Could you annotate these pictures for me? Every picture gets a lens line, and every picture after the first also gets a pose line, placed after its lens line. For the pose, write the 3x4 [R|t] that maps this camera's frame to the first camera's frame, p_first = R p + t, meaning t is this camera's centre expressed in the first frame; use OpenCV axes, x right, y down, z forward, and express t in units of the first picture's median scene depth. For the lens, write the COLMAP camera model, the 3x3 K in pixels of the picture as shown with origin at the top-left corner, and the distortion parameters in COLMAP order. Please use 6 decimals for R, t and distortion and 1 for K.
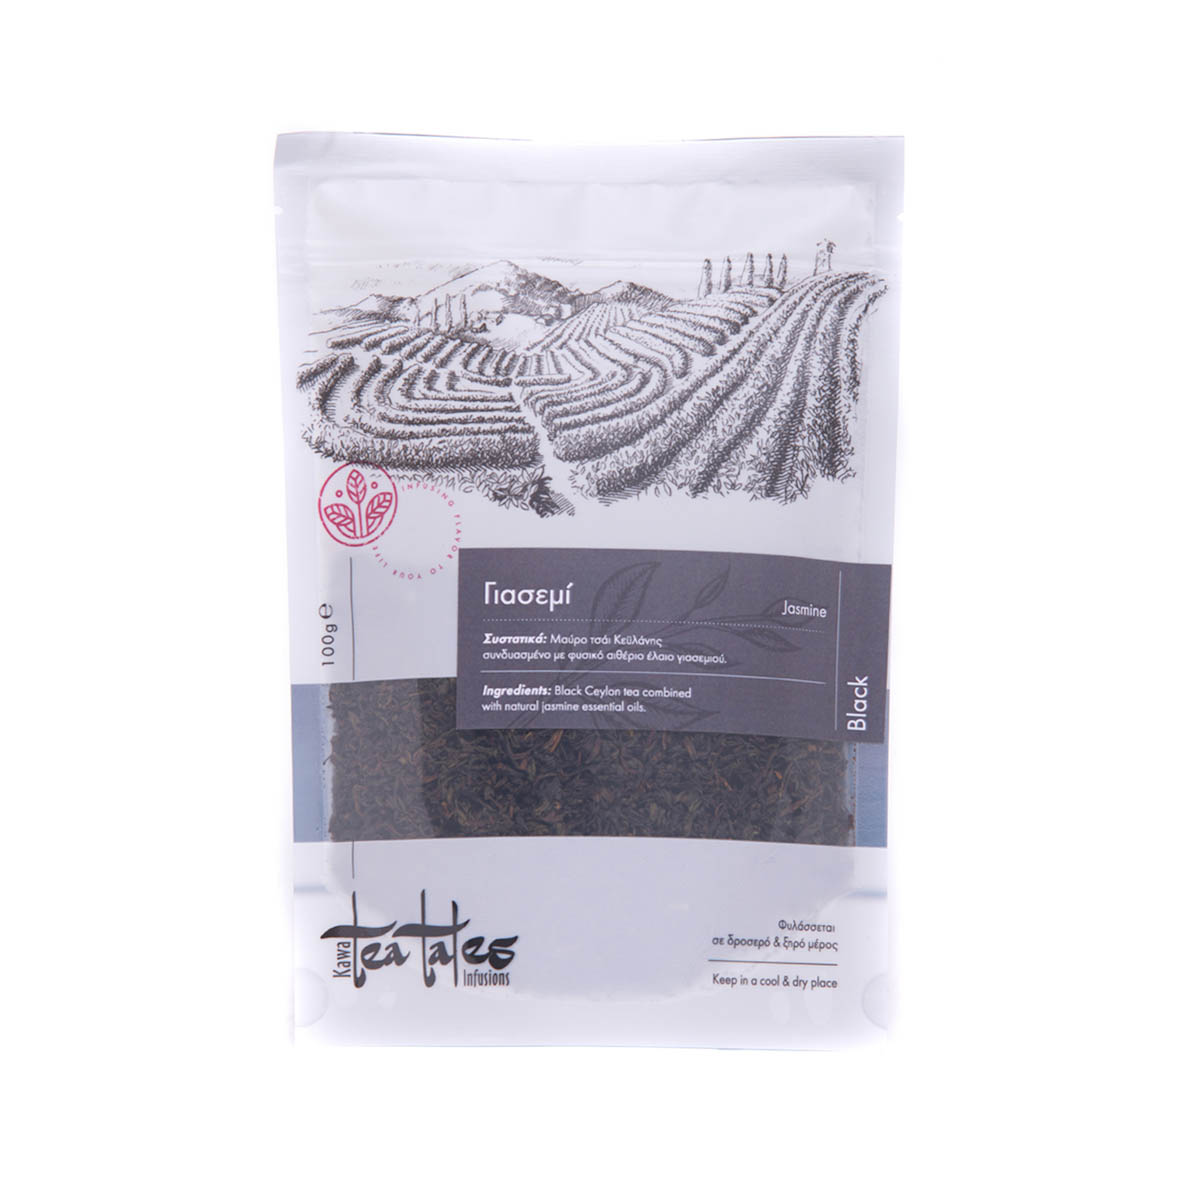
lens RADIAL K [[5323.1, 0, 345.8], [0, 5323.1, 659.2], [0, 0, 1]] dist [2.213871, -0.851319]
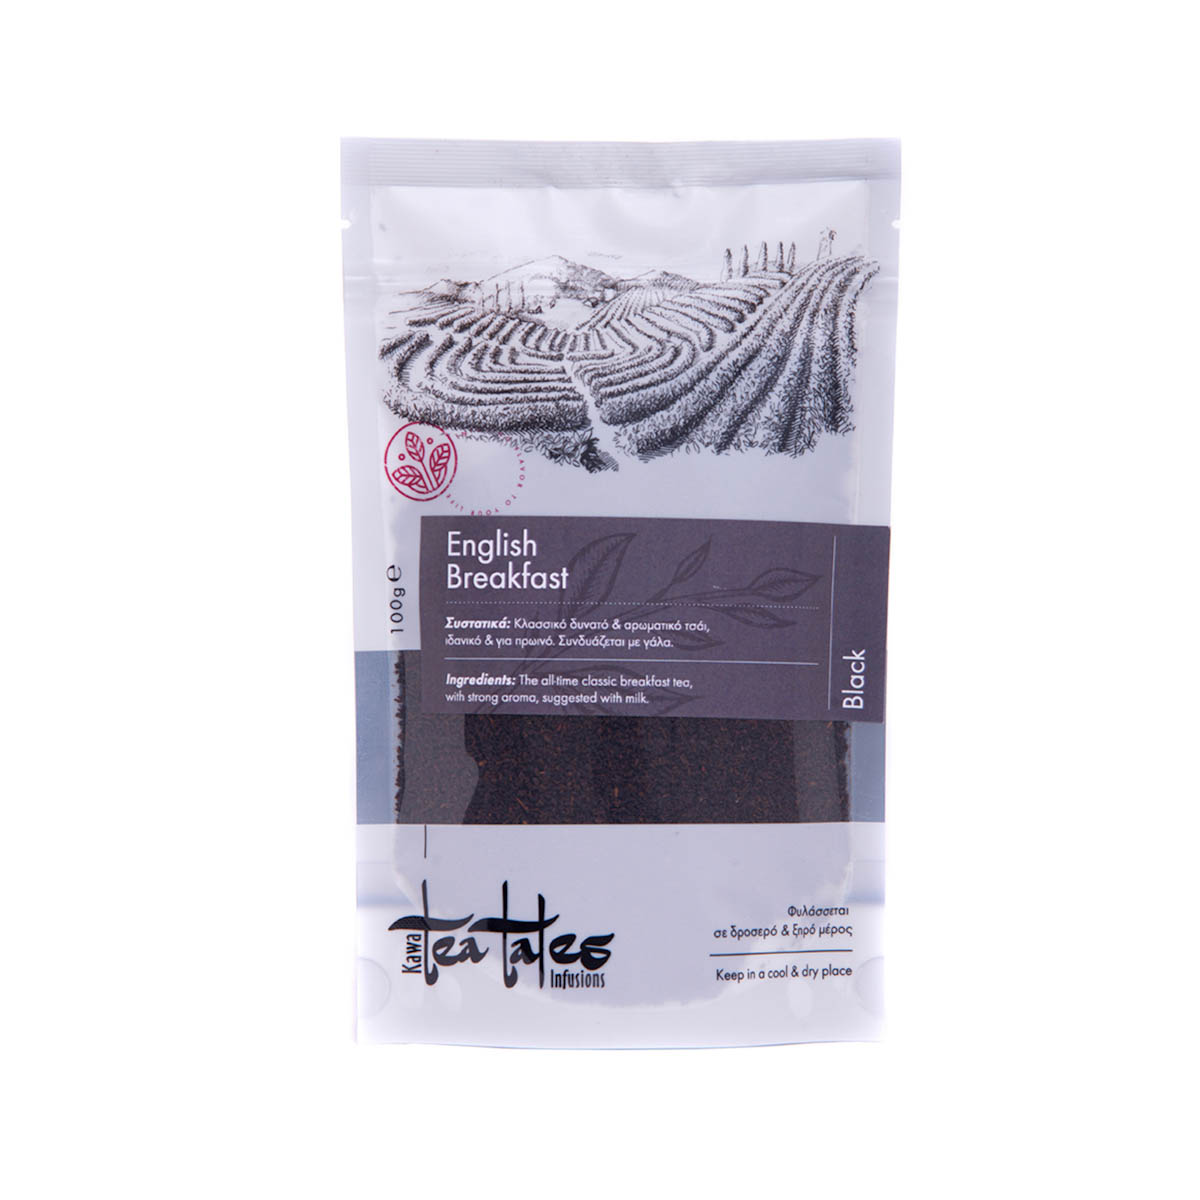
lens RADIAL K [[5607.6, 0, 499.3], [0, 5607.6, 742.1], [0, 0, 1]] dist [2.608617, -4.012282]
pose [[0.999750, -0.011693, 0.019064, -0.007885], [0.011169, 0.999562, 0.027394, -0.001471], [-0.019376, -0.027174, 0.999443, -0.243936]]
